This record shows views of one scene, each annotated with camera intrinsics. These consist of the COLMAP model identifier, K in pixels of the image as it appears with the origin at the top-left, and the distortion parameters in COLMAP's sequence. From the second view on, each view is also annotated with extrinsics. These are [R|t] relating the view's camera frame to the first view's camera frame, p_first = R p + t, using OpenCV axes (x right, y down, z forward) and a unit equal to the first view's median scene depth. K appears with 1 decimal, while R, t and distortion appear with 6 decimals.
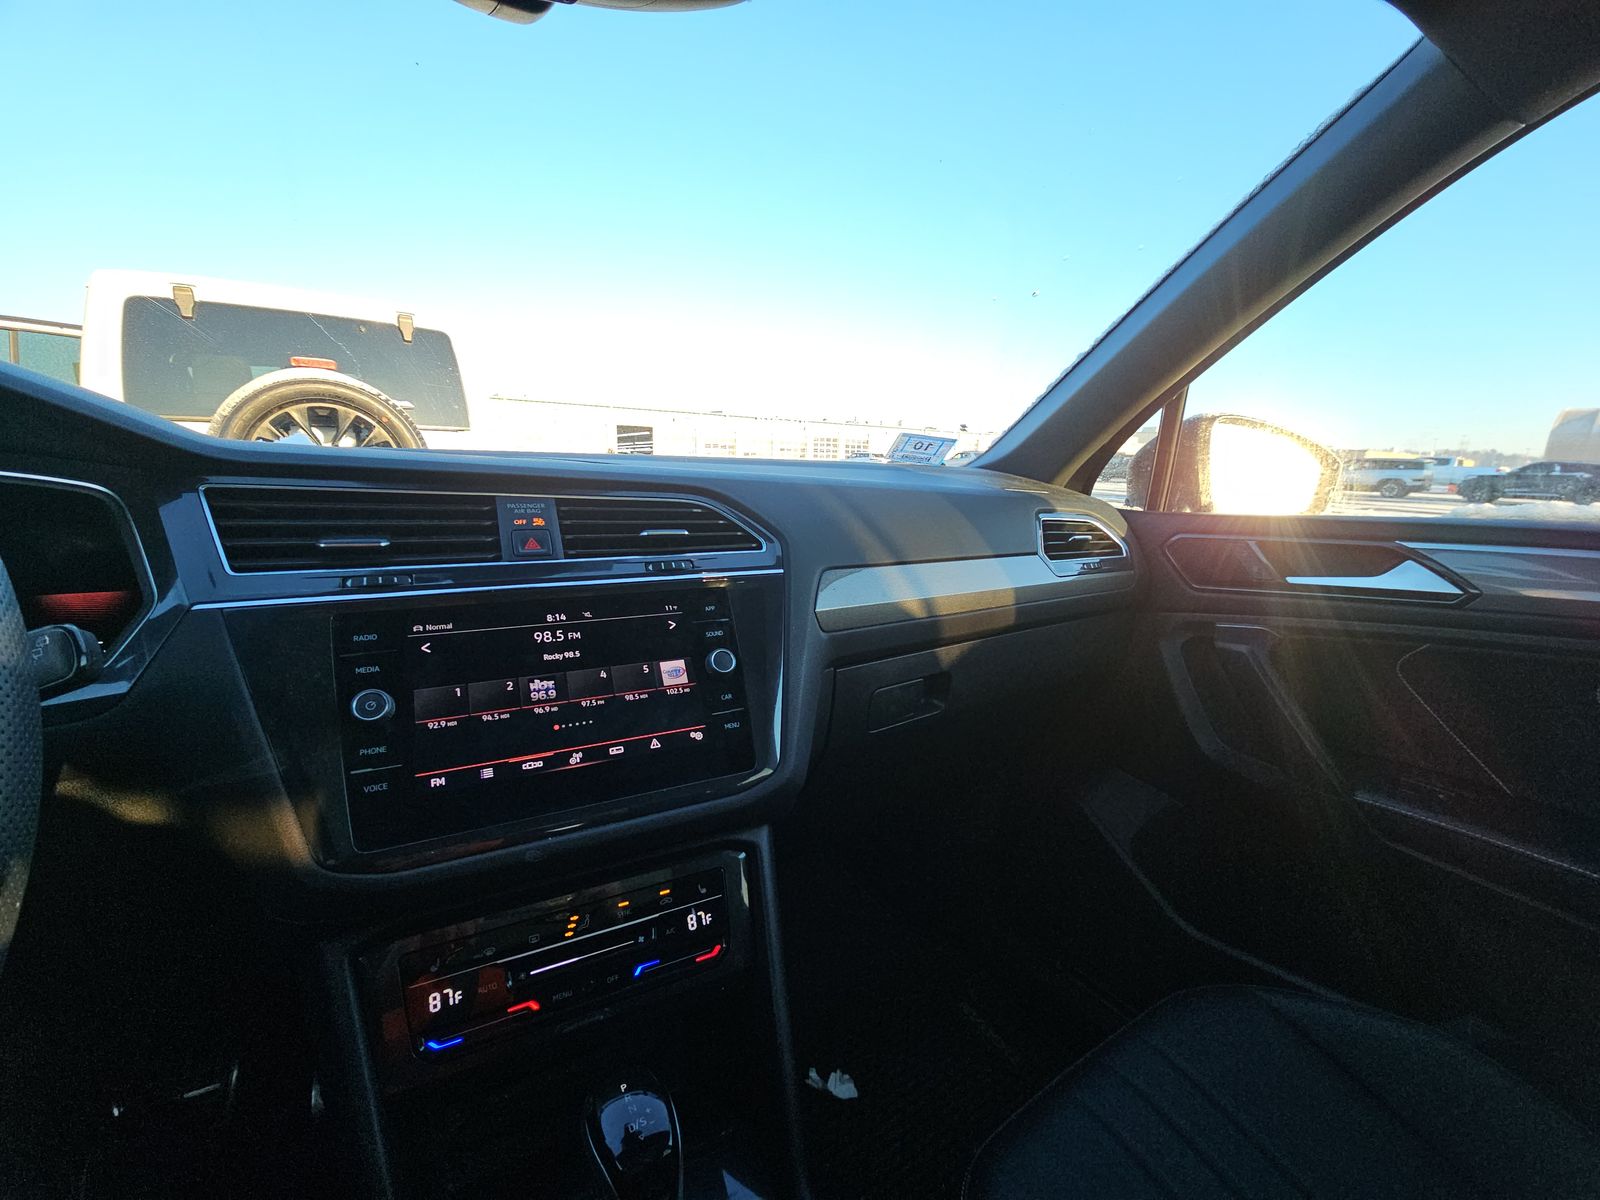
lens RADIAL K [[660.4, 0, 800.0], [0, 660.4, 600.0], [0, 0, 1]] dist [0.000478, -0.007046]
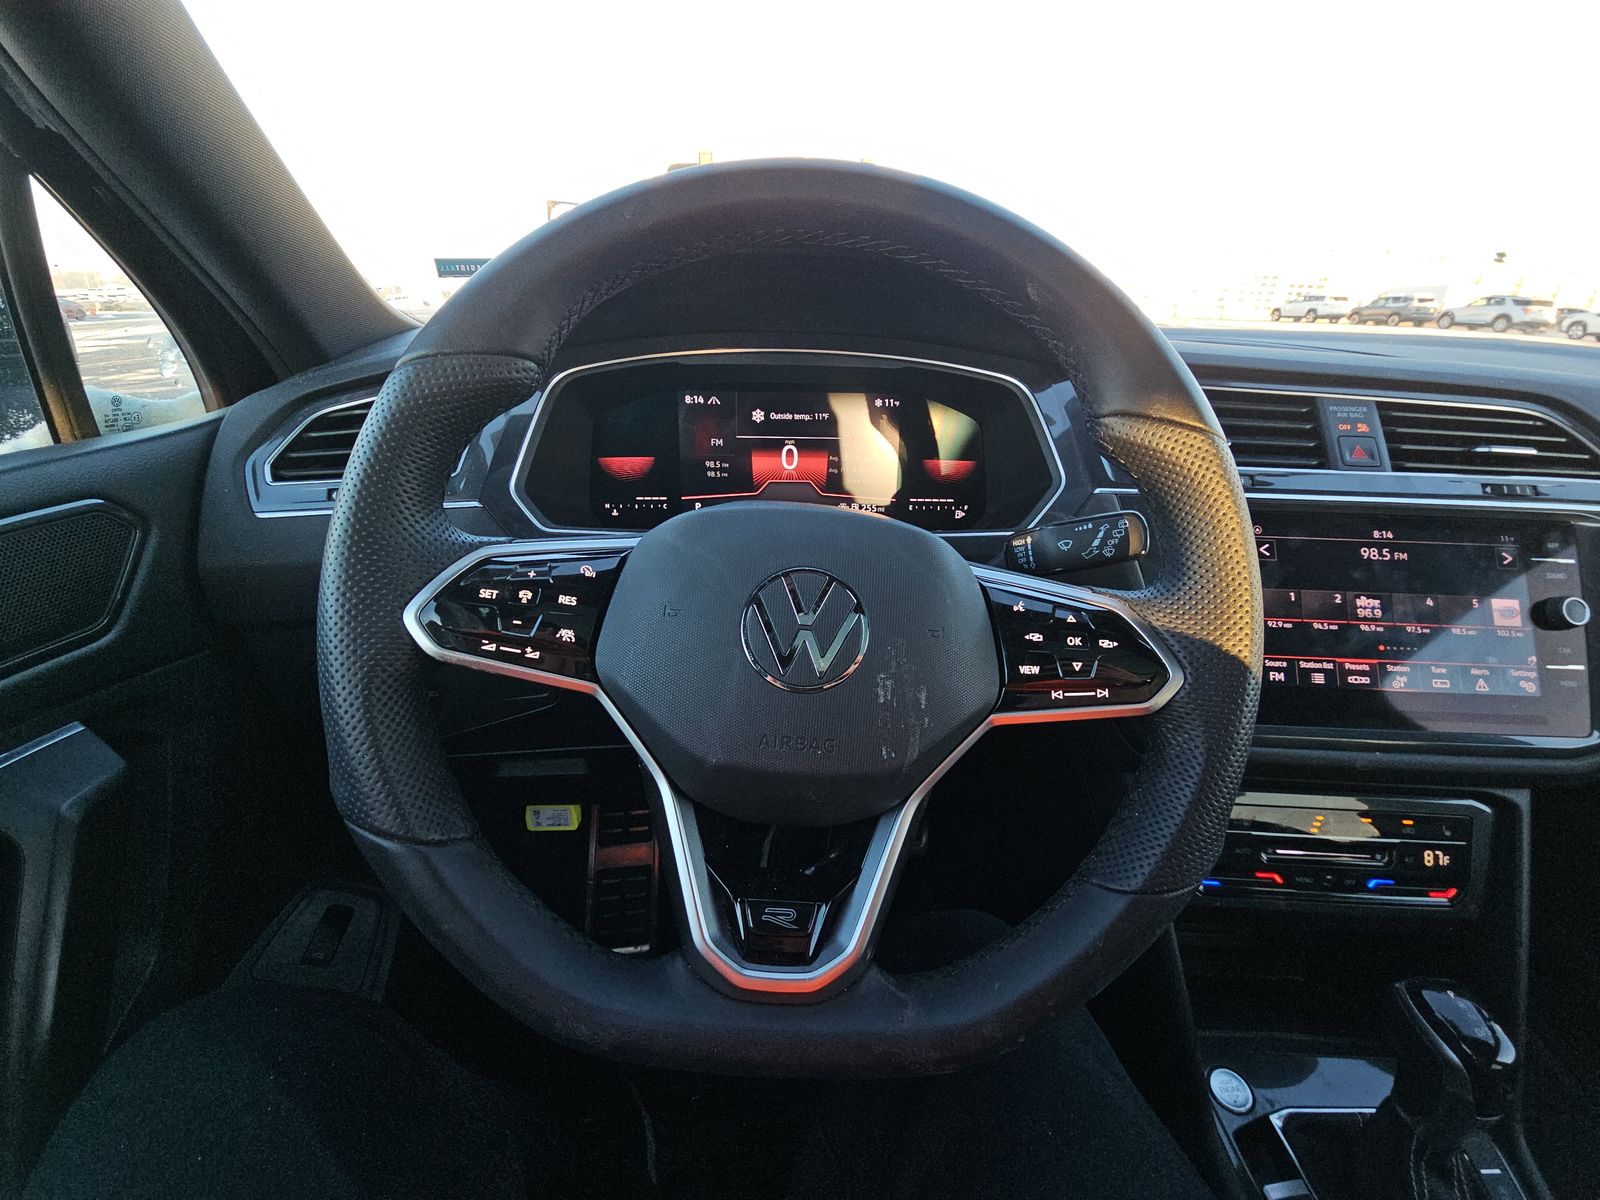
lens RADIAL K [[629.2, 0, 801.1], [0, 629.2, 622.2], [0, 0, 1]] dist [0.000310, -0.005507]
pose [[0.855120, 0.216706, -0.470965, -0.599795], [-0.103576, 0.961543, 0.254375, 0.004420], [0.507978, -0.168741, 0.844681, -0.214116]]
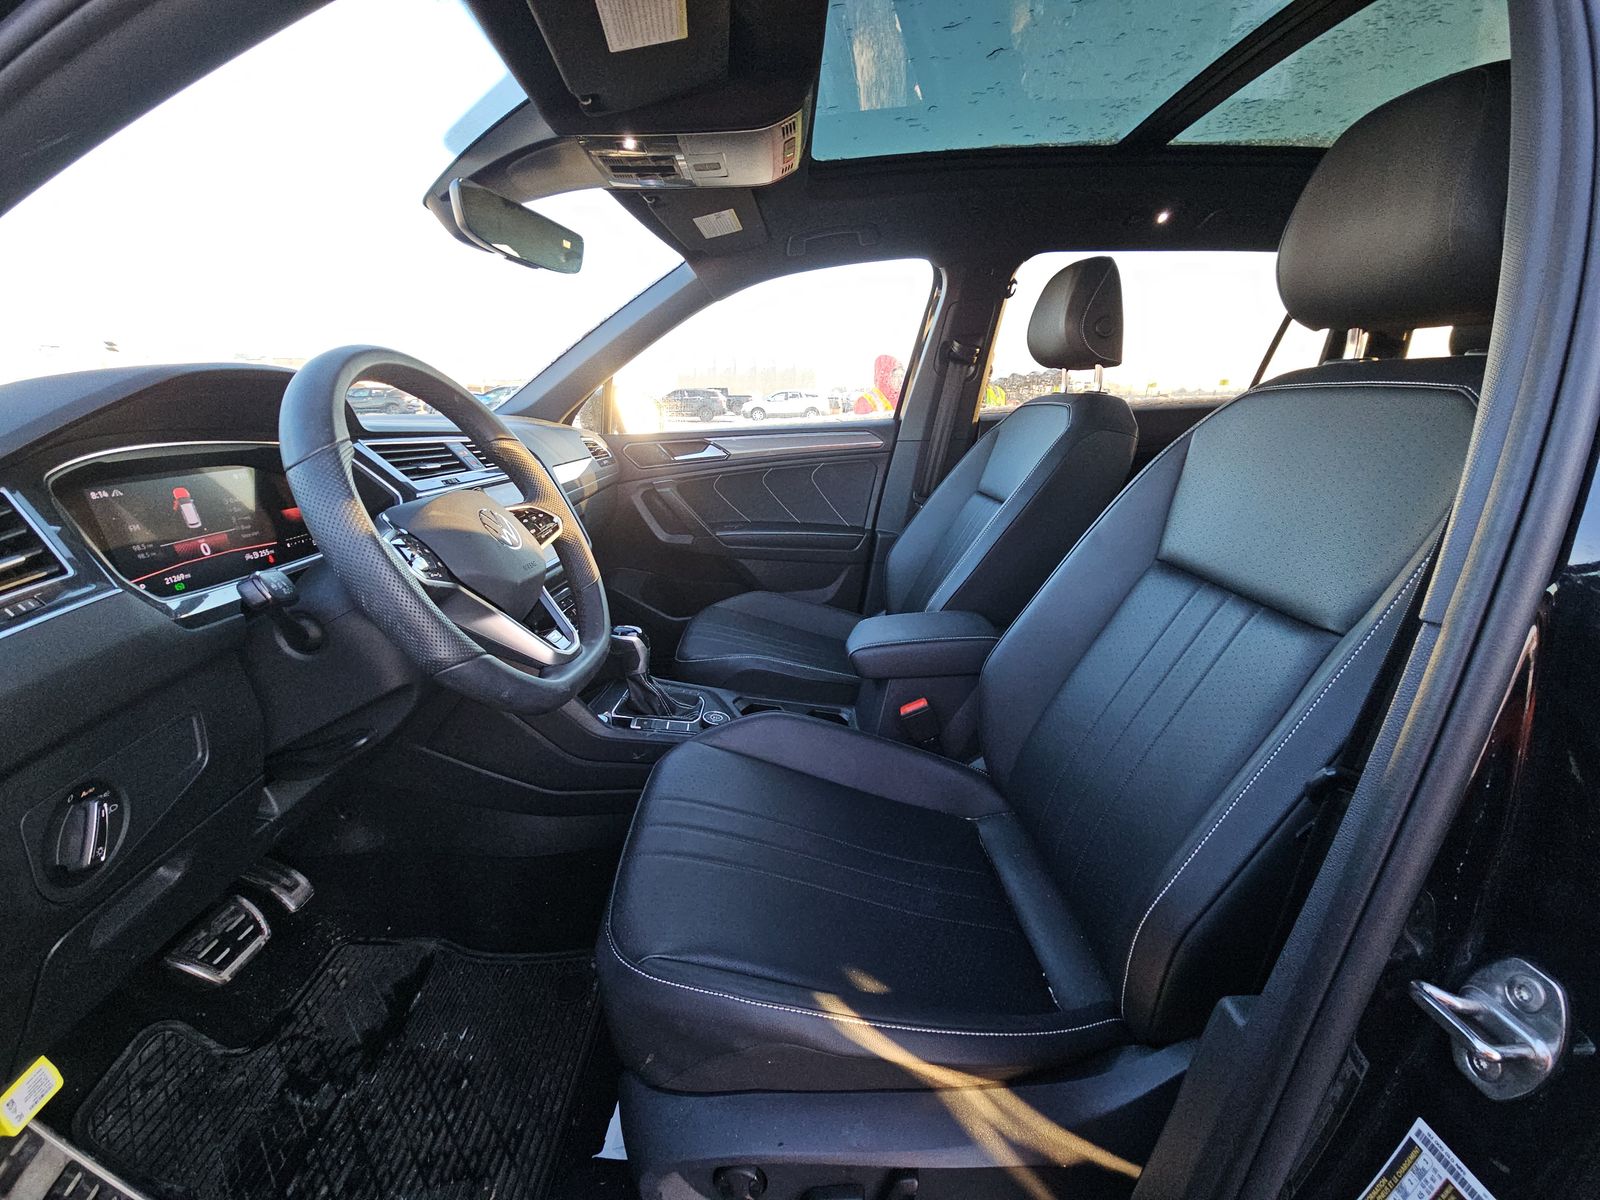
lens RADIAL K [[659.6, 0, 800.4], [0, 659.6, 613.0], [0, 0, 1]] dist [0.008252, -0.007136]
pose [[0.524615, -0.283459, 0.802764, -1.667594], [0.189563, 0.958164, 0.214449, 0.120448], [-0.829967, 0.039671, 0.556400, -1.050715]]
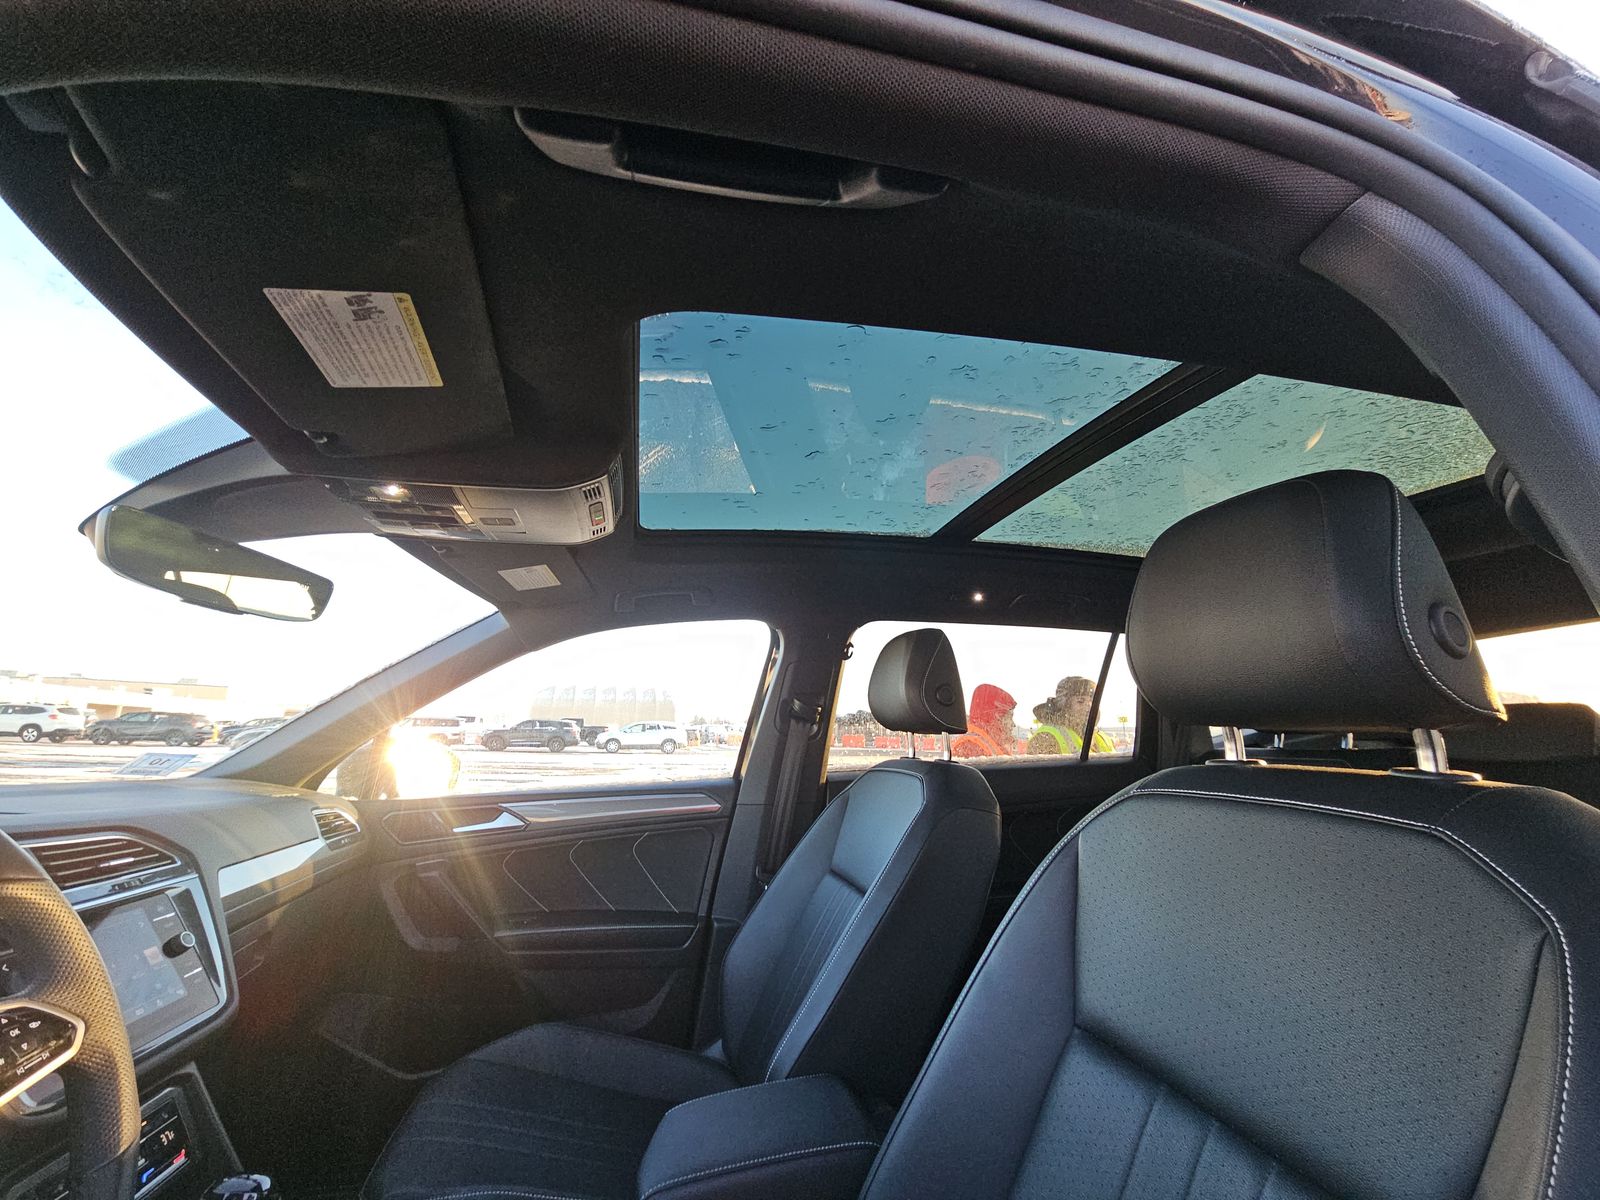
lens RADIAL K [[660.4, 0, 800.0], [0, 660.4, 600.0], [0, 0, 1]] dist [0.000478, -0.007046]
pose [[0.339391, 0.167193, 0.925668, -1.164635], [0.190318, 0.951519, -0.241641, -0.019253], [-0.921191, 0.258182, 0.291117, -0.951345]]
